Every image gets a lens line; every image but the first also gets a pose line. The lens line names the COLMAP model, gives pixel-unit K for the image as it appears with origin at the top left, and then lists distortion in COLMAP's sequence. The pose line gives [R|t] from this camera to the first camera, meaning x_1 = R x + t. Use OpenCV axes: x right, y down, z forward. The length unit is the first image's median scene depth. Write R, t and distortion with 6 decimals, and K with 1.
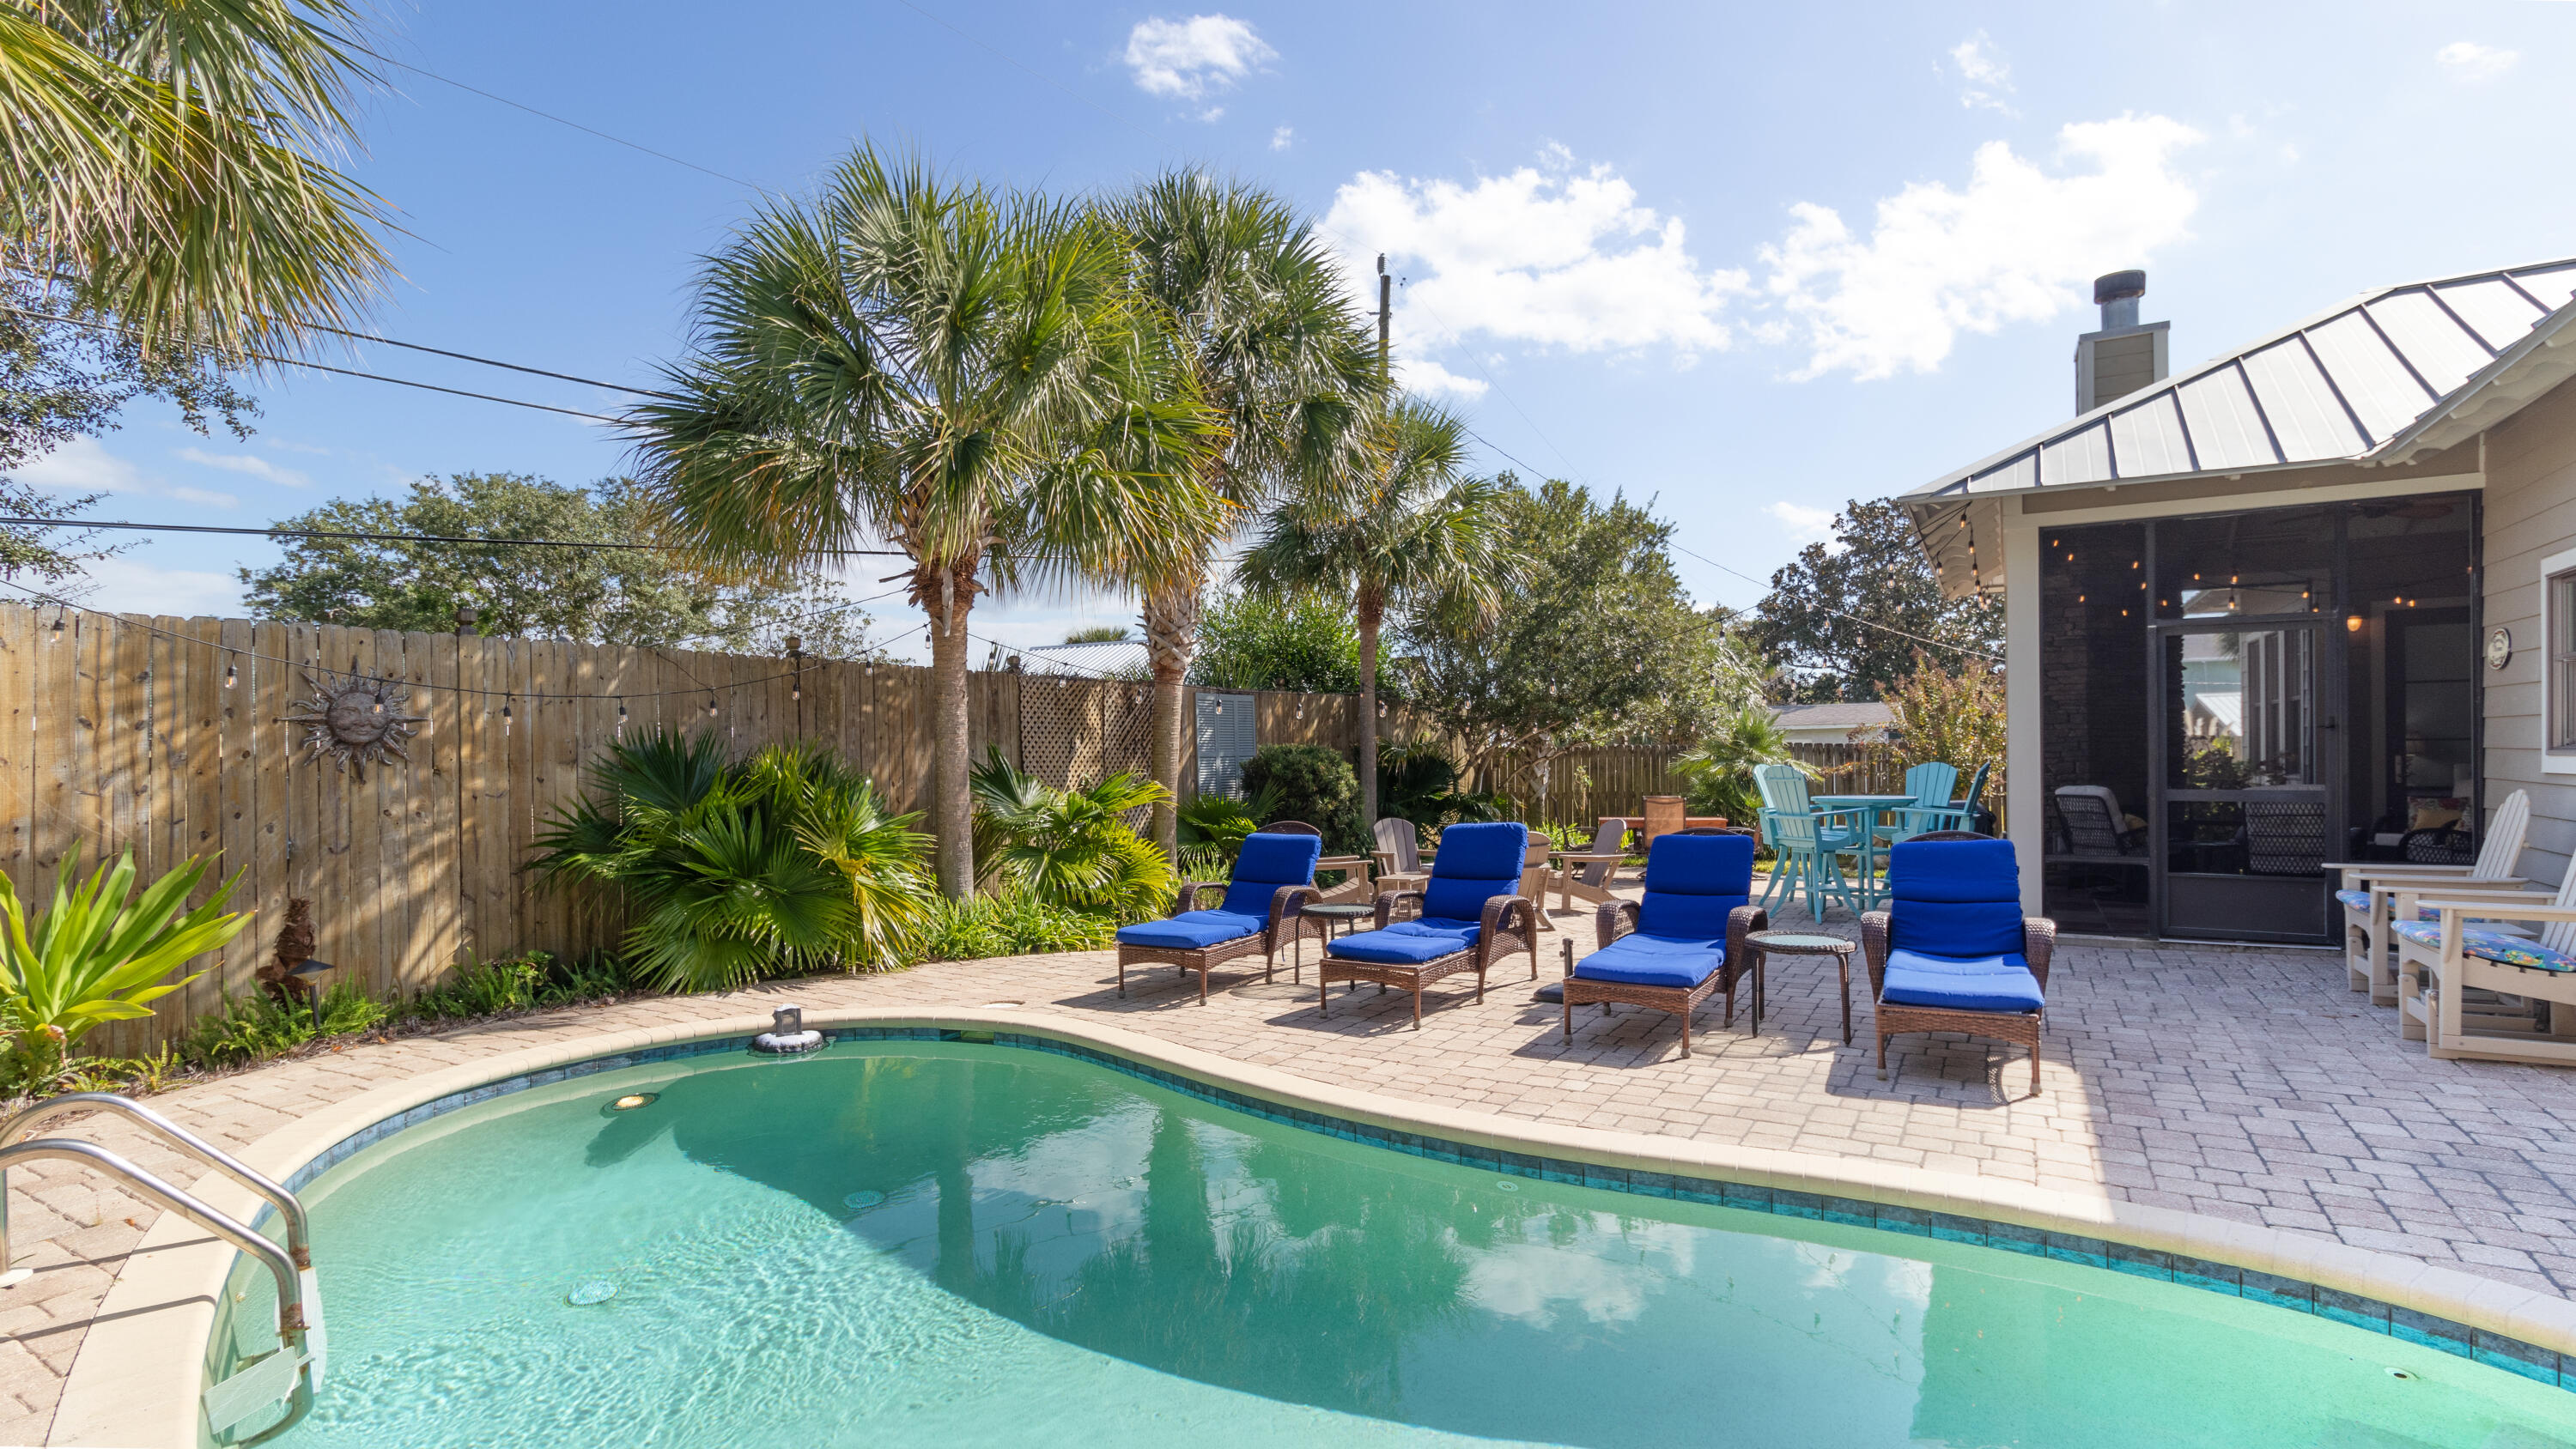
lens RADIAL K [[1250.6, 0, 1313.4], [0, 1250.6, 781.3], [0, 0, 1]] dist [-0.001181, -0.000345]
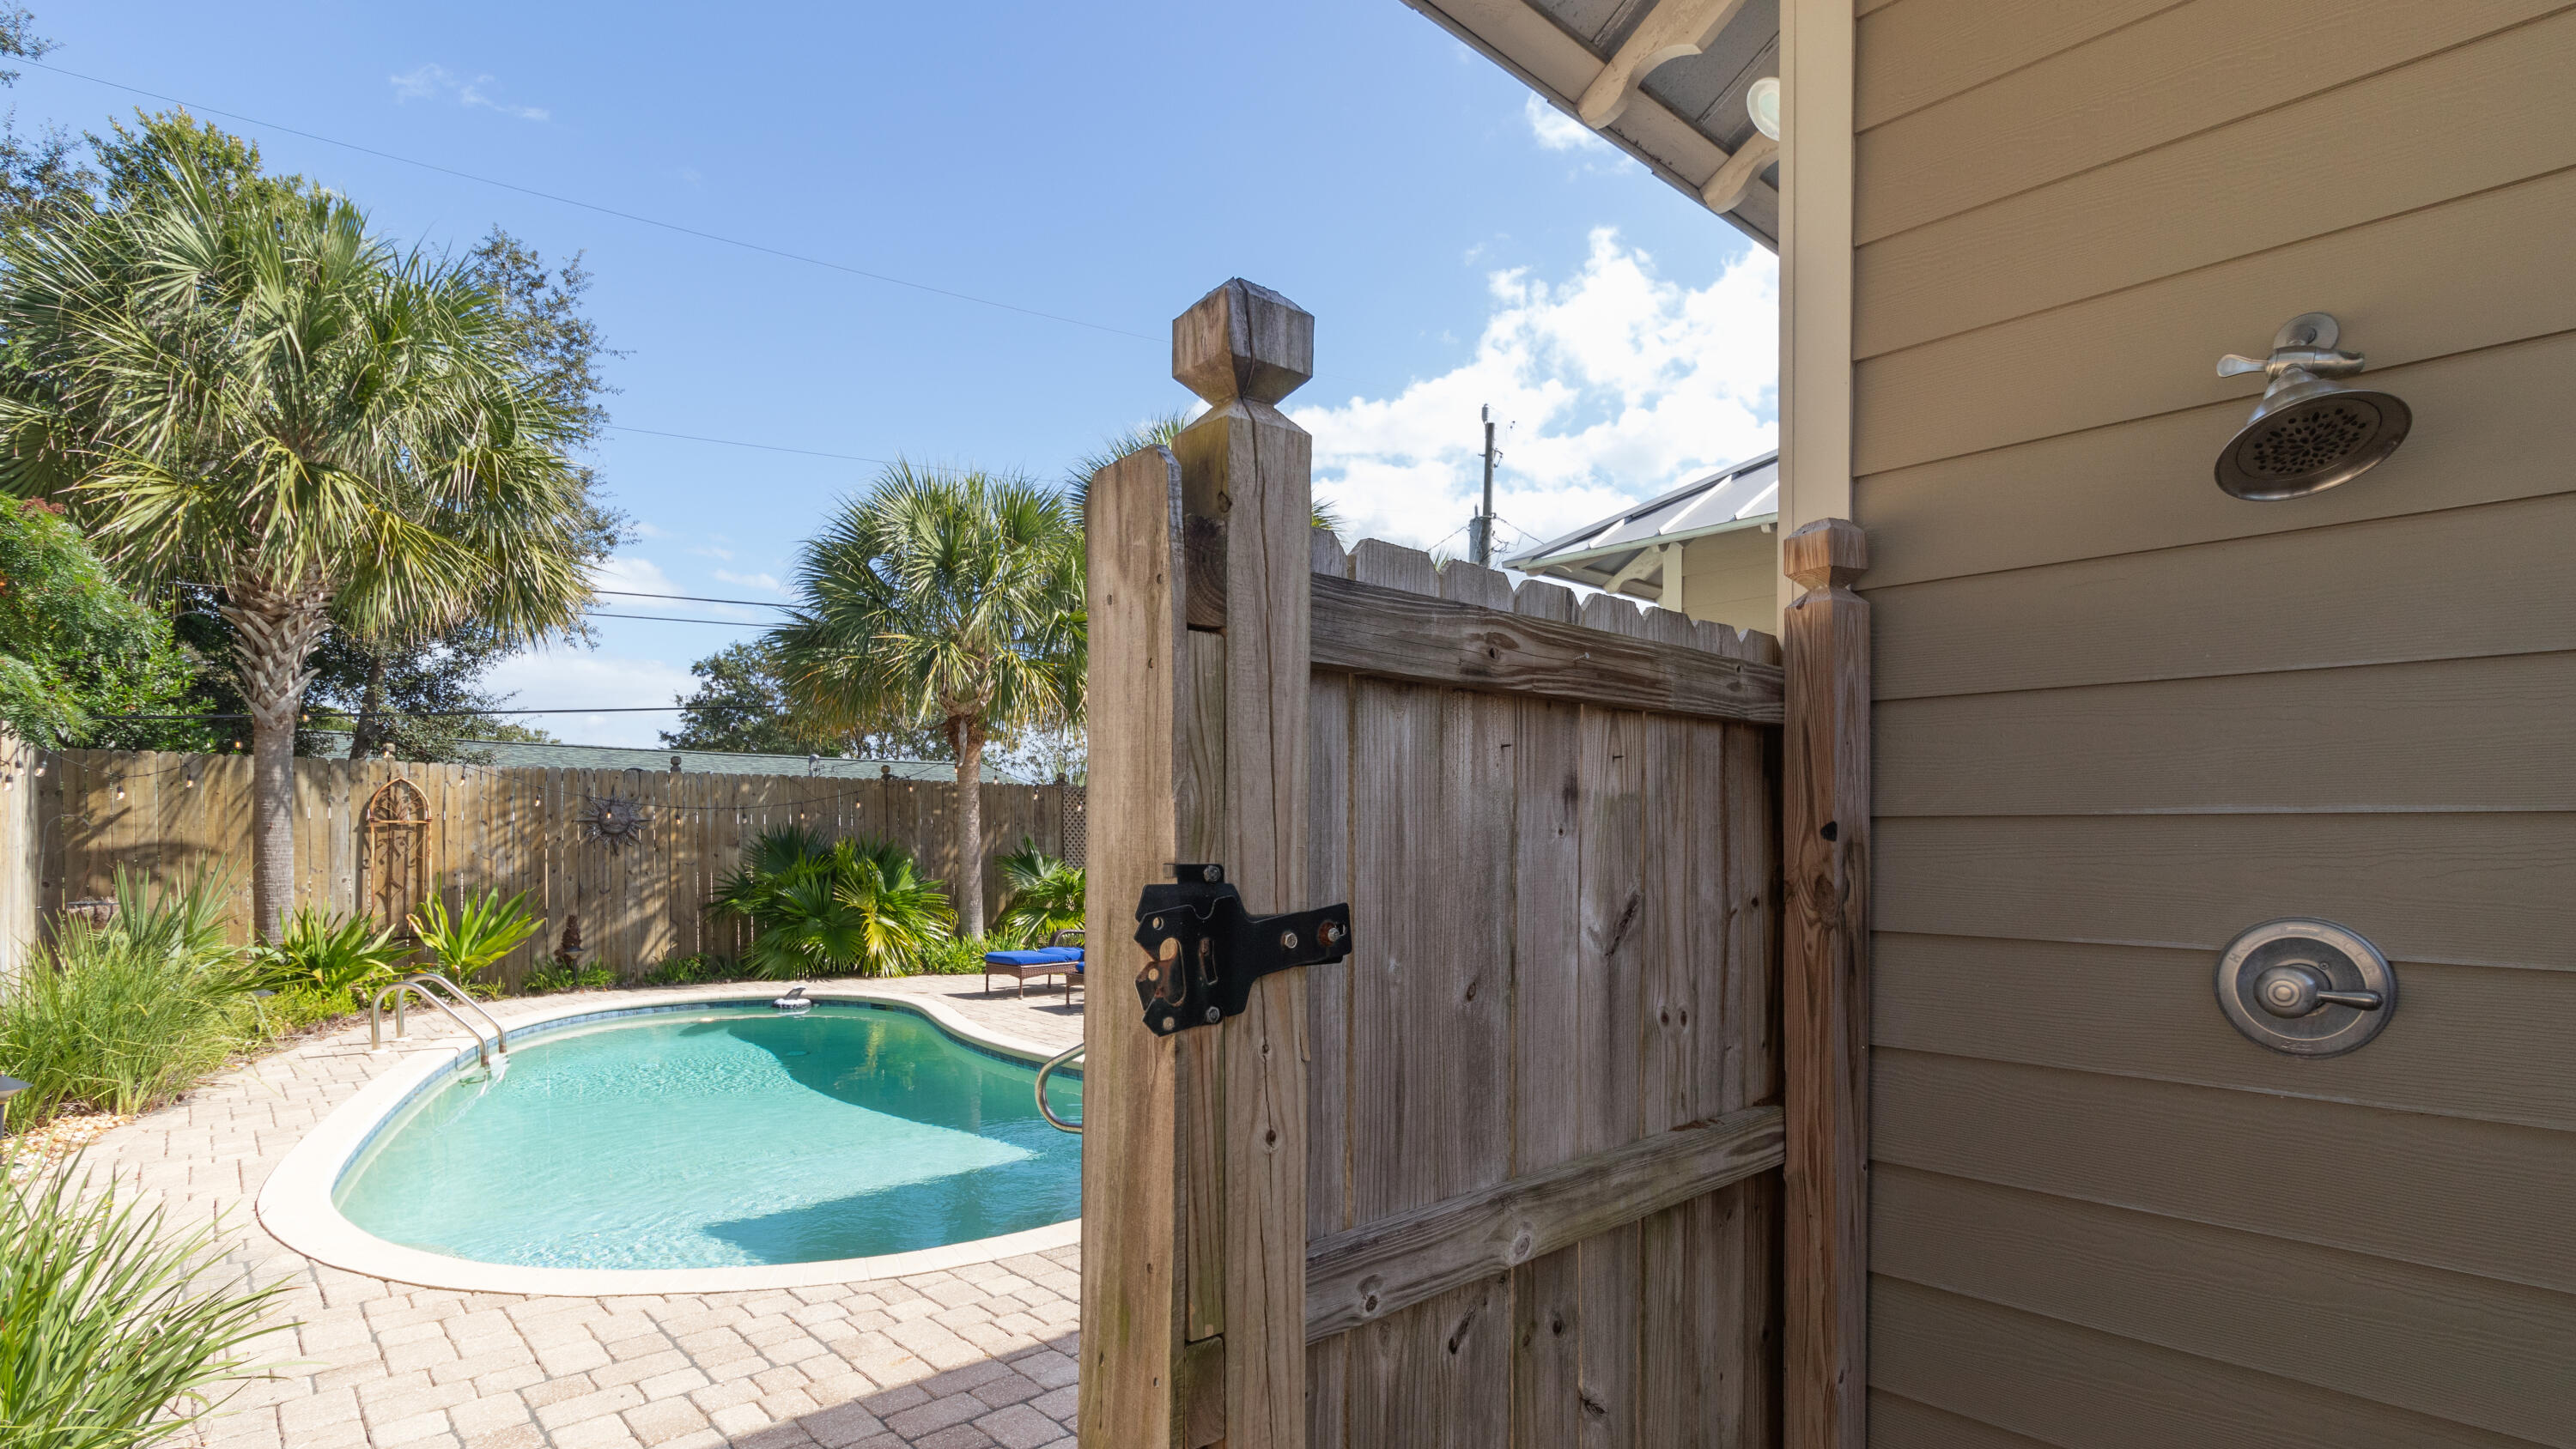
lens RADIAL K [[1268.3, 0, 1293.5], [0, 1268.3, 892.7], [0, 0, 1]] dist [0.001887, -0.000260]
pose [[0.955777, 0.027675, -0.292788, 0.377709], [-0.021605, 0.999480, 0.023947, -0.004963], [0.293299, -0.016562, 0.955877, -0.249567]]
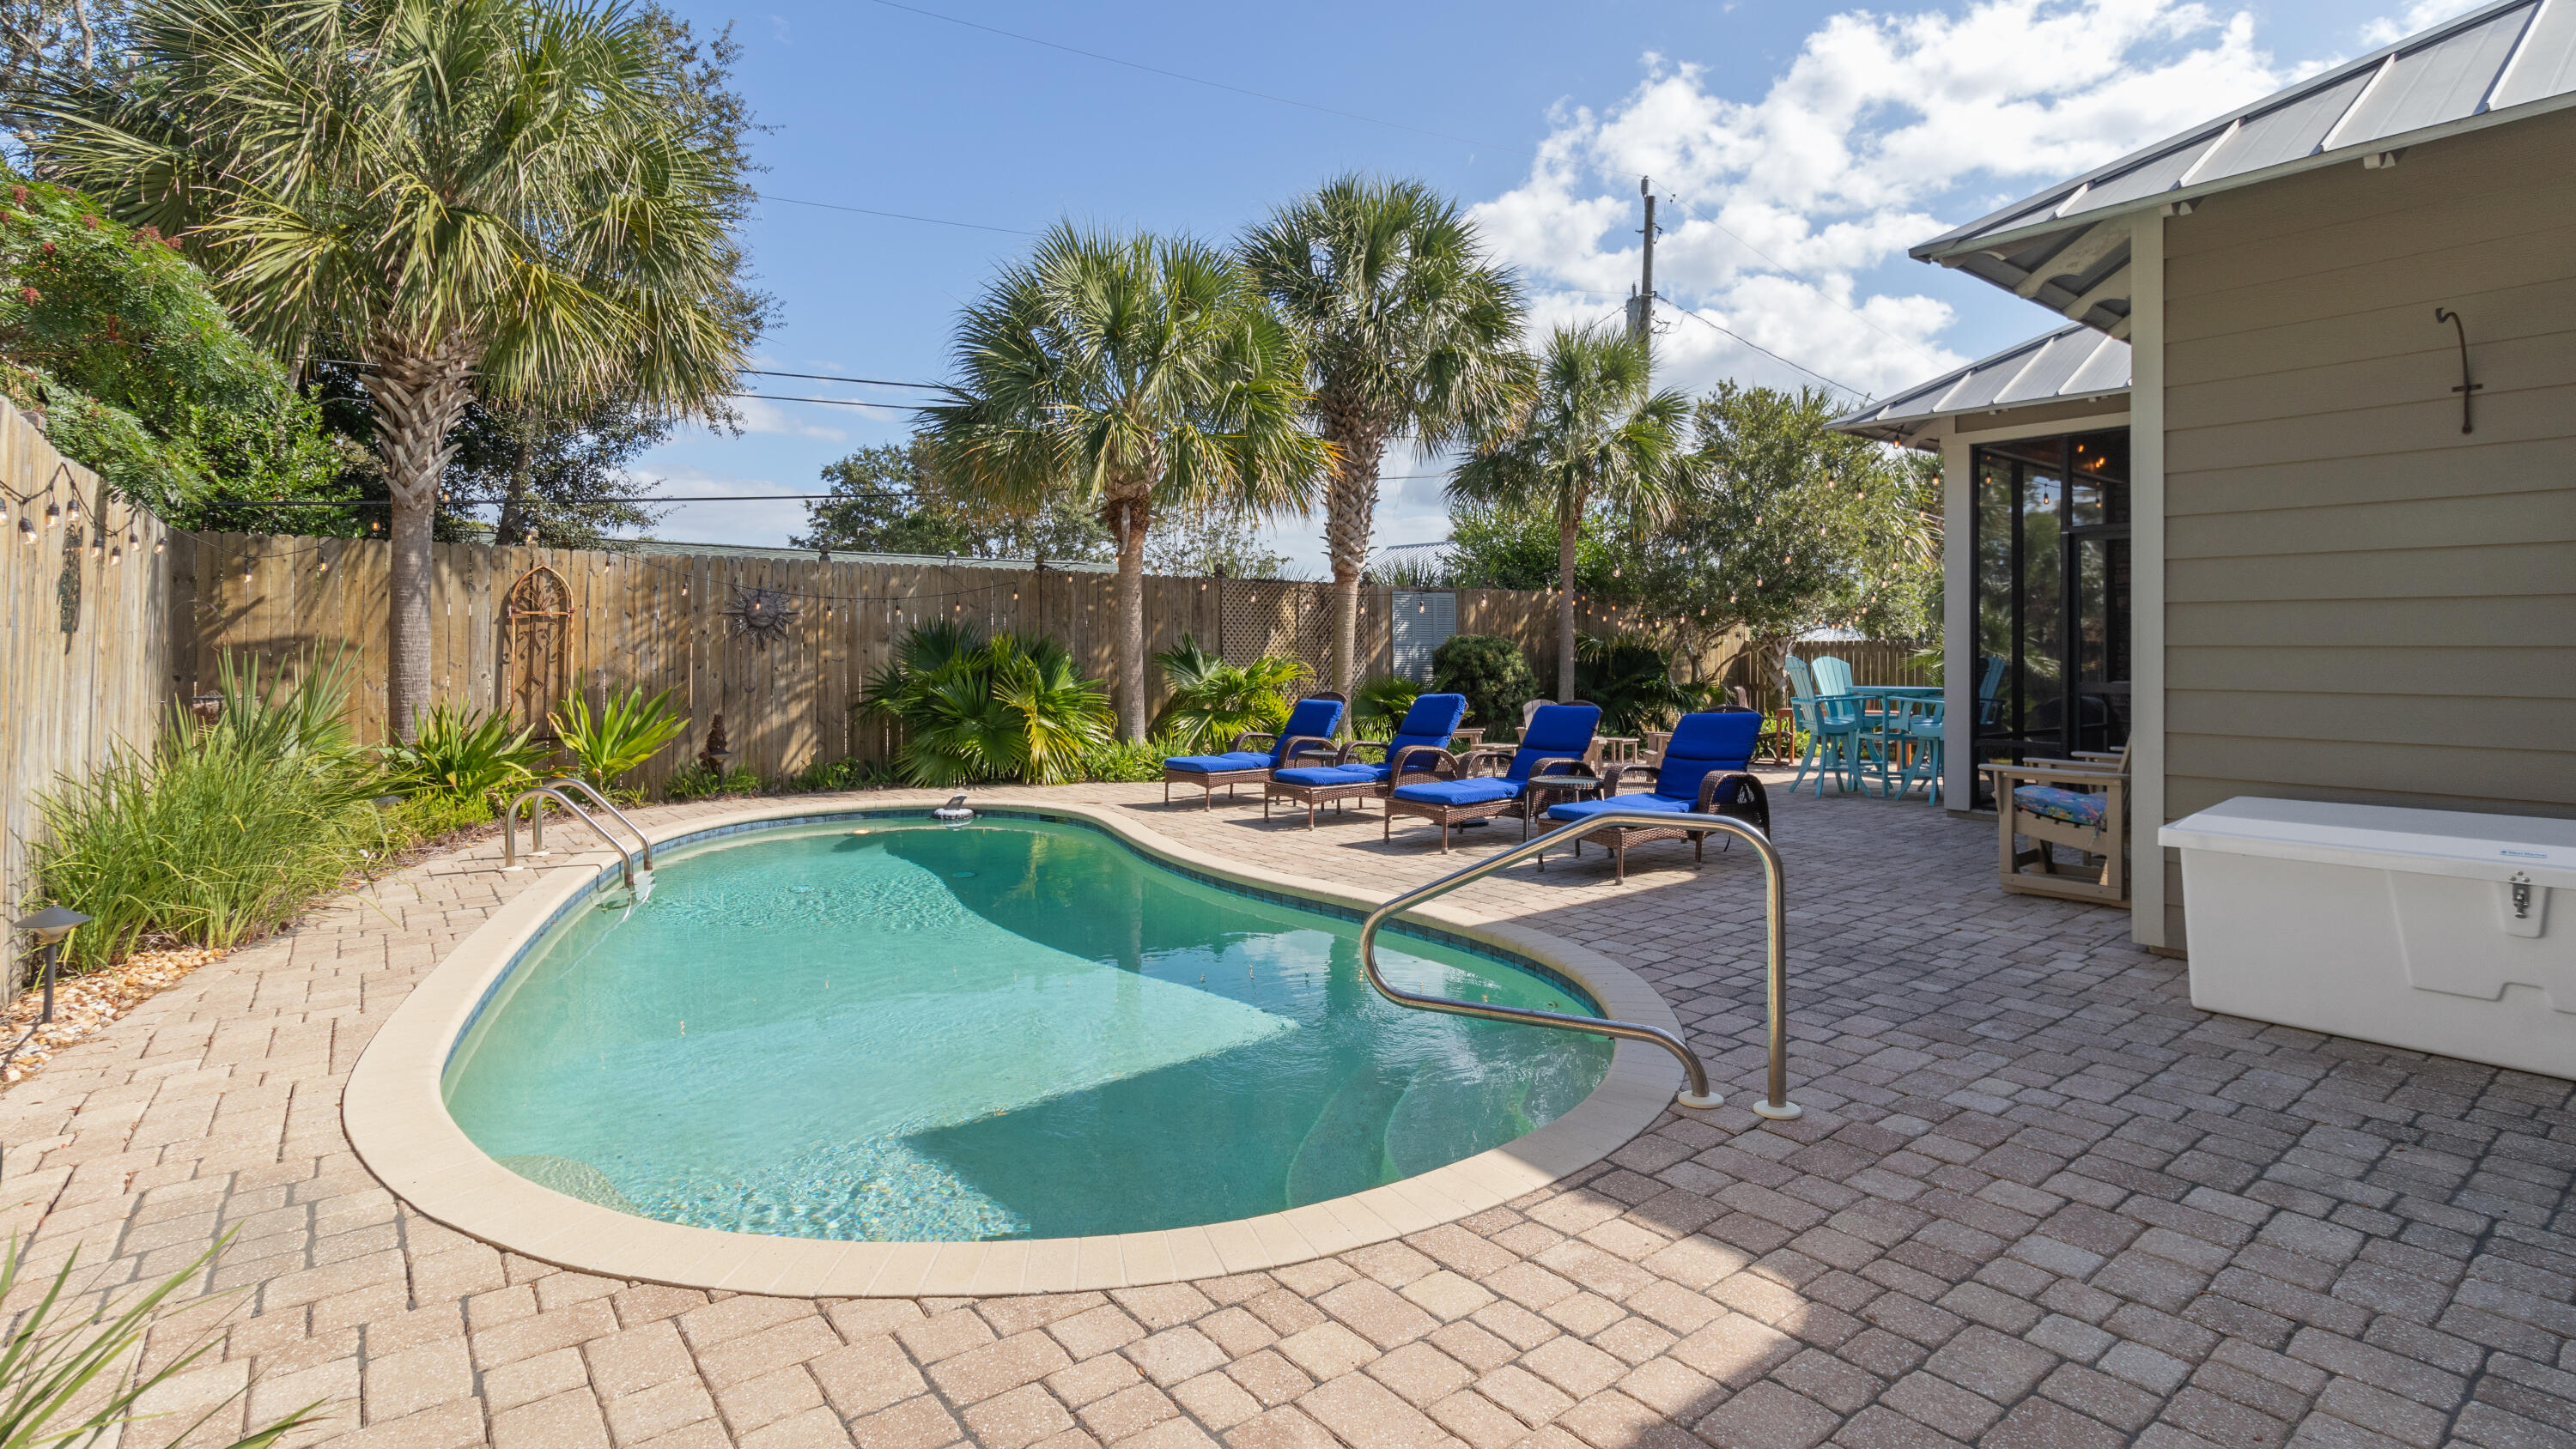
lens RADIAL K [[1258.4, 0, 1281.7], [0, 1258.4, 667.0], [0, 0, 1]] dist [0.000344, 0.000626]
pose [[0.928188, 0.018842, -0.371633, 0.270754], [-0.020710, 0.999785, -0.001036, 0.005569], [0.371534, 0.008658, 0.928379, -0.164469]]
